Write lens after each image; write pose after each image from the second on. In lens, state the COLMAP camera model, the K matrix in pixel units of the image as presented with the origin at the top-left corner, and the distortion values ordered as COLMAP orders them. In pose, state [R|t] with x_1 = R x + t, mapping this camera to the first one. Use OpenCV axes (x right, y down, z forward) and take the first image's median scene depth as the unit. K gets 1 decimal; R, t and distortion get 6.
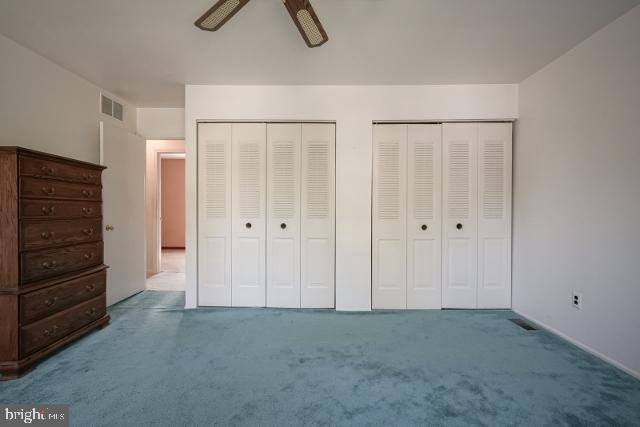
lens RADIAL K [[300.2, 0, 320.6], [0, 300.2, 211.7], [0, 0, 1]] dist [0.000701, -0.000653]
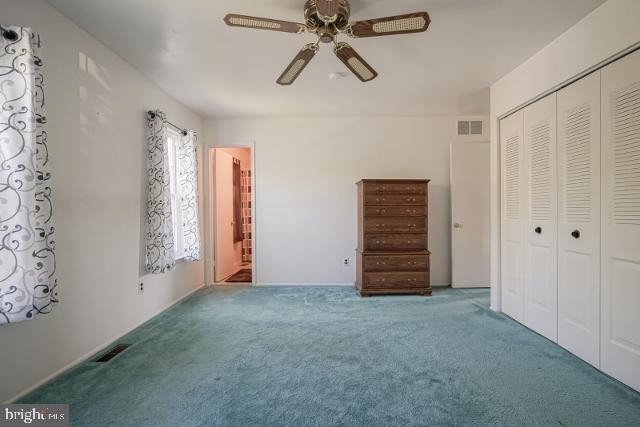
lens RADIAL K [[300.2, 0, 324.7], [0, 300.2, 213.3], [0, 0, 1]] dist [0.000701, -0.000653]
pose [[-0.006596, 0.001254, -0.999977, 0.665204], [-0.001999, 0.999997, 0.001267, 0.002278], [0.999976, 0.002007, -0.006593, 0.538007]]
